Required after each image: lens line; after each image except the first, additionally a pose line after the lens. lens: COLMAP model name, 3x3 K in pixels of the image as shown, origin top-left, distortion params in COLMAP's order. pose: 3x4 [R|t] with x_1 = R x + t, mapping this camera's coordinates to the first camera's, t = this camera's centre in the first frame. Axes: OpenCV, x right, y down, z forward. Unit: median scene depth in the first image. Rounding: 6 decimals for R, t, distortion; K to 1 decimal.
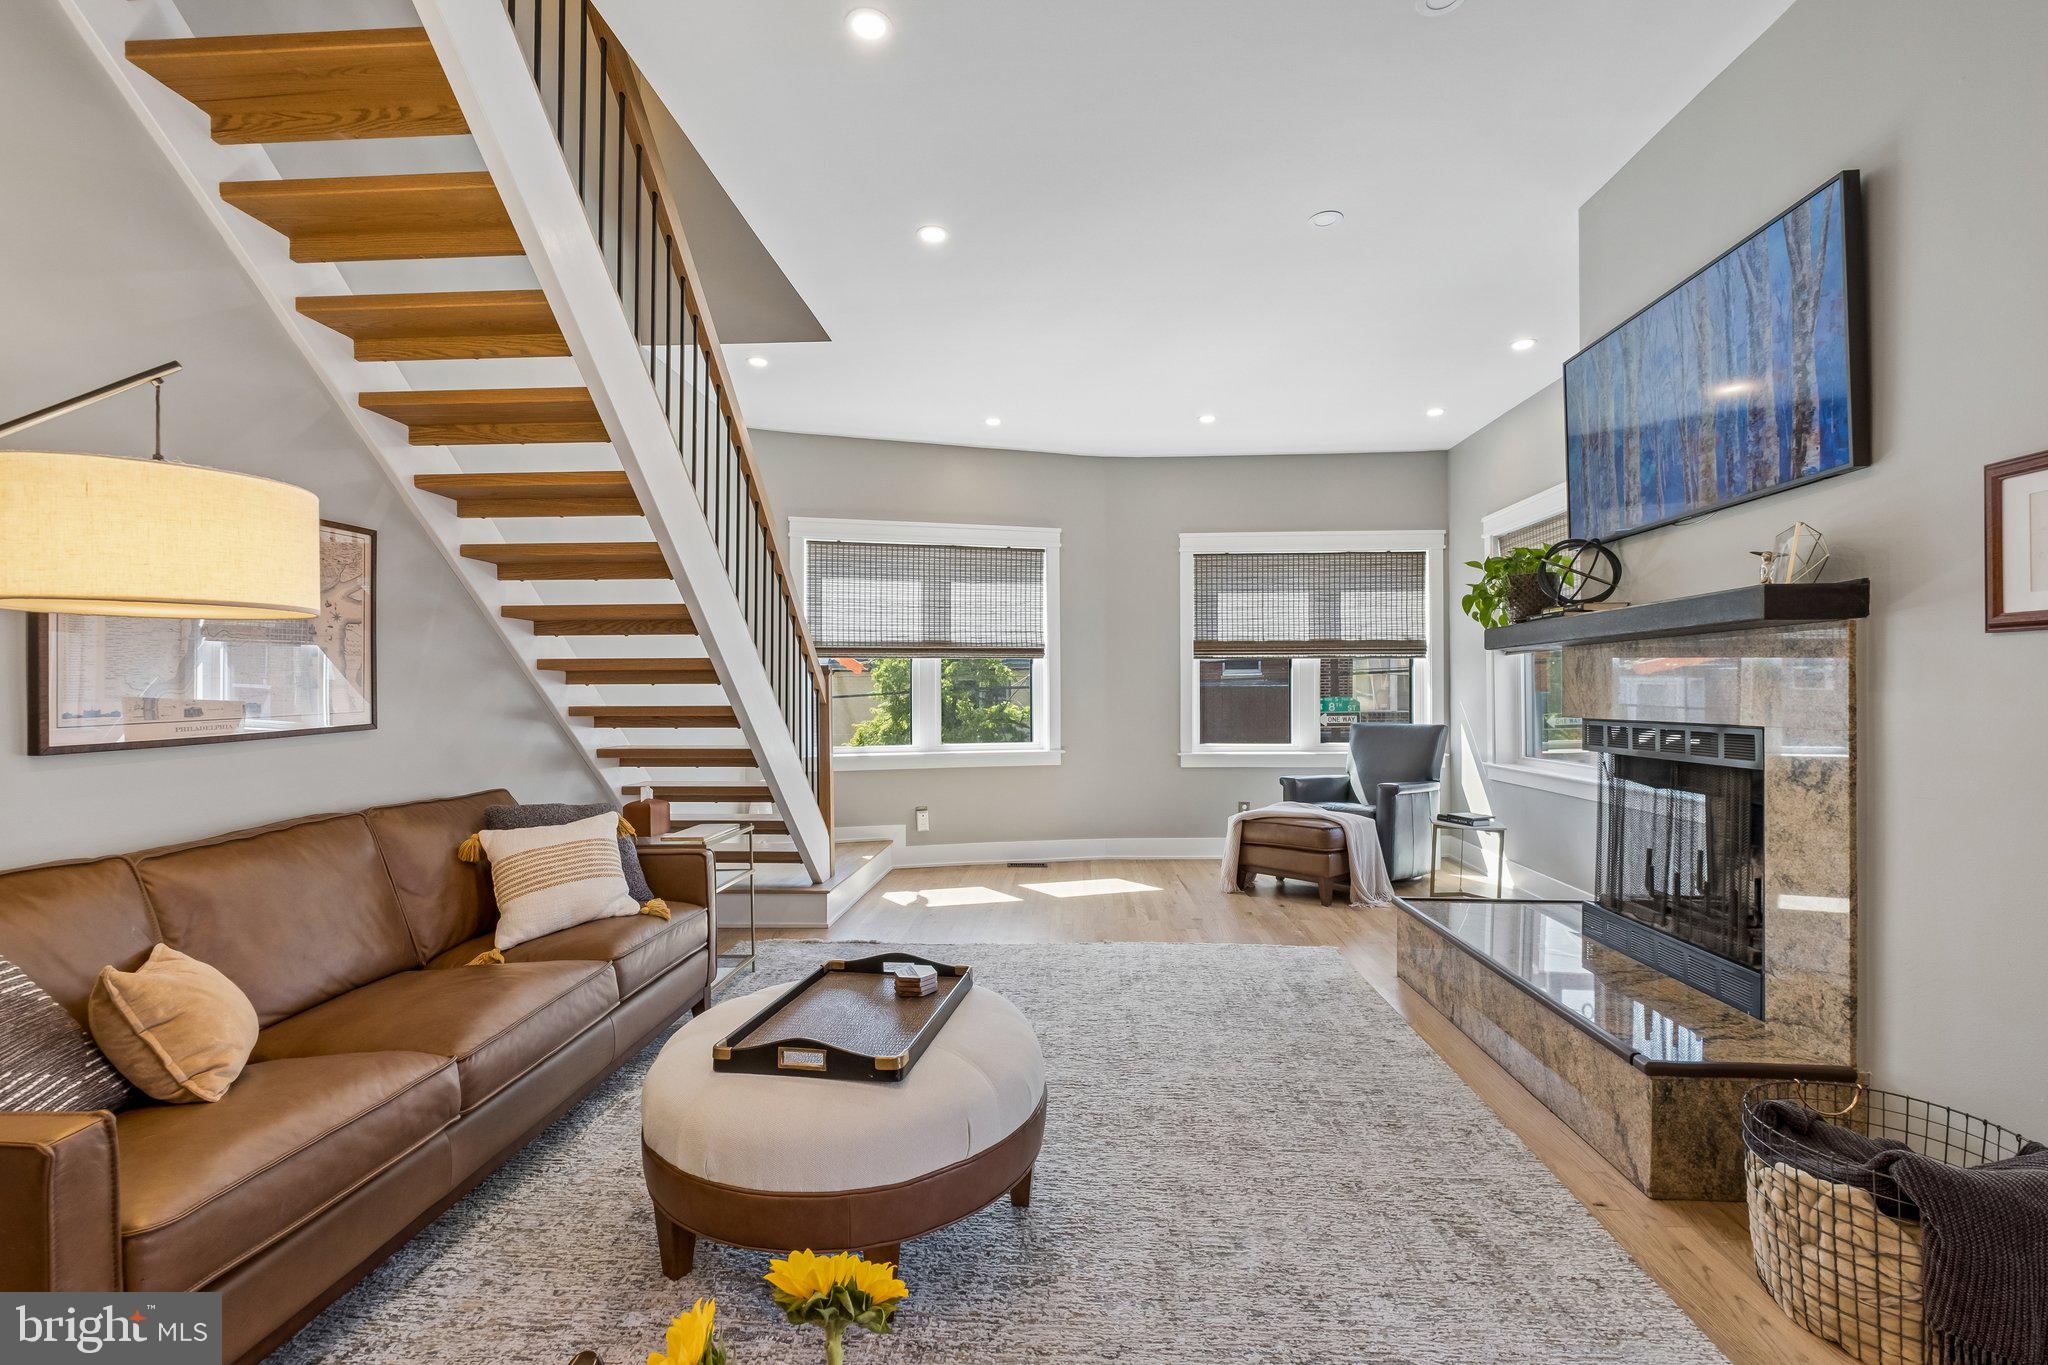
lens RADIAL K [[902.9, 0, 1026.0], [0, 902.9, 694.9], [0, 0, 1]] dist [-0.002659, 0.000444]
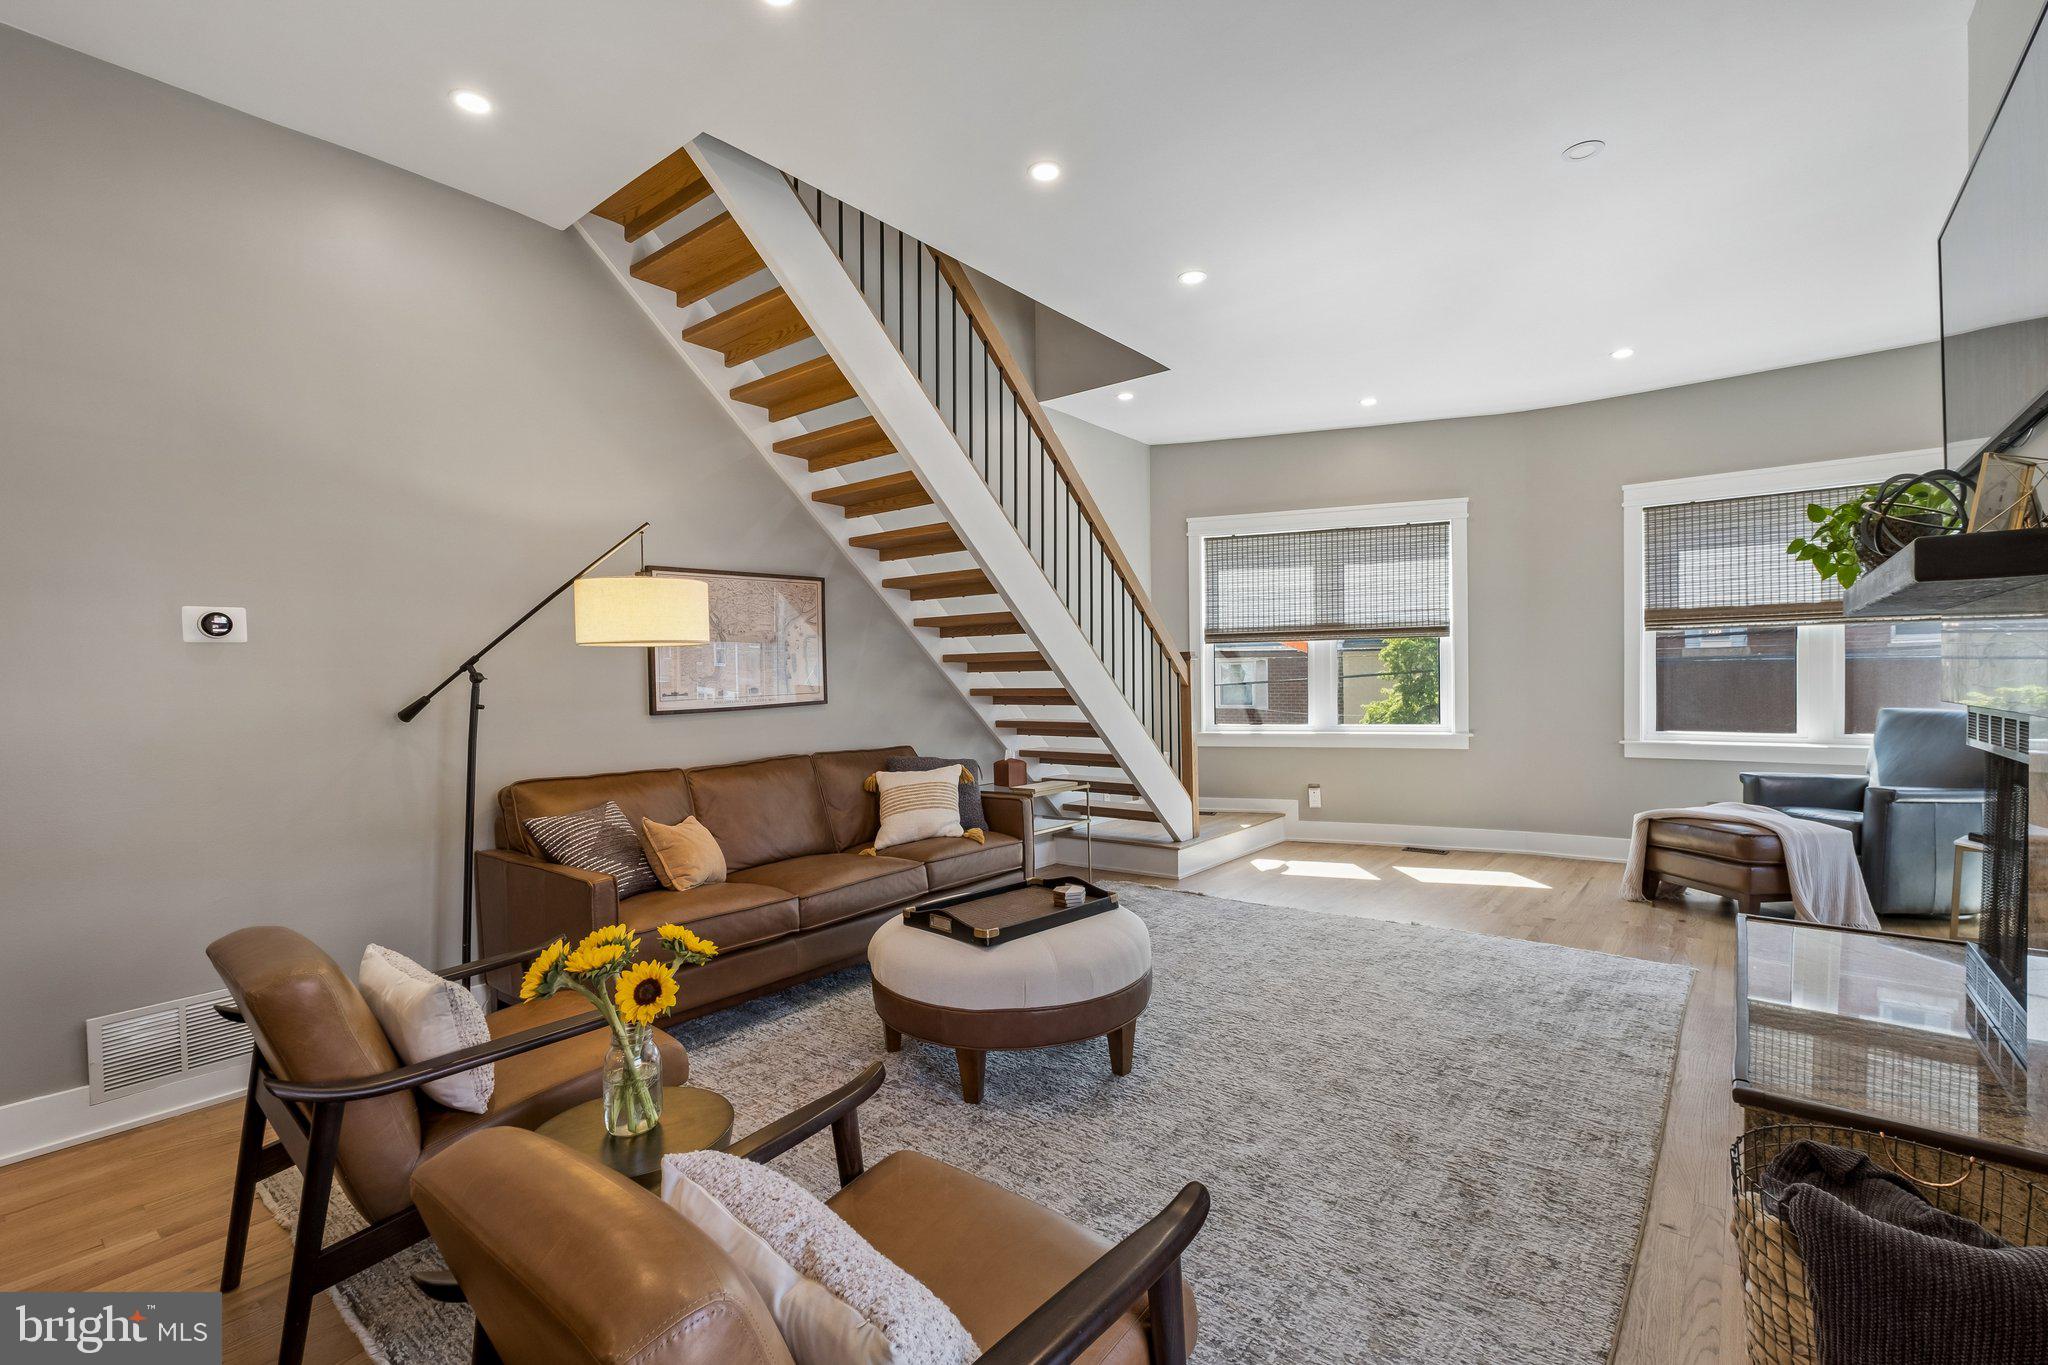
lens RADIAL K [[902.9, 0, 1015.0], [0, 902.9, 696.9], [0, 0, 1]] dist [-0.002659, 0.000444]
pose [[0.814854, 0.003448, -0.579655, 0.442749], [0.010683, 0.999723, 0.020963, -0.003603], [0.579567, -0.023274, 0.814592, -0.092410]]
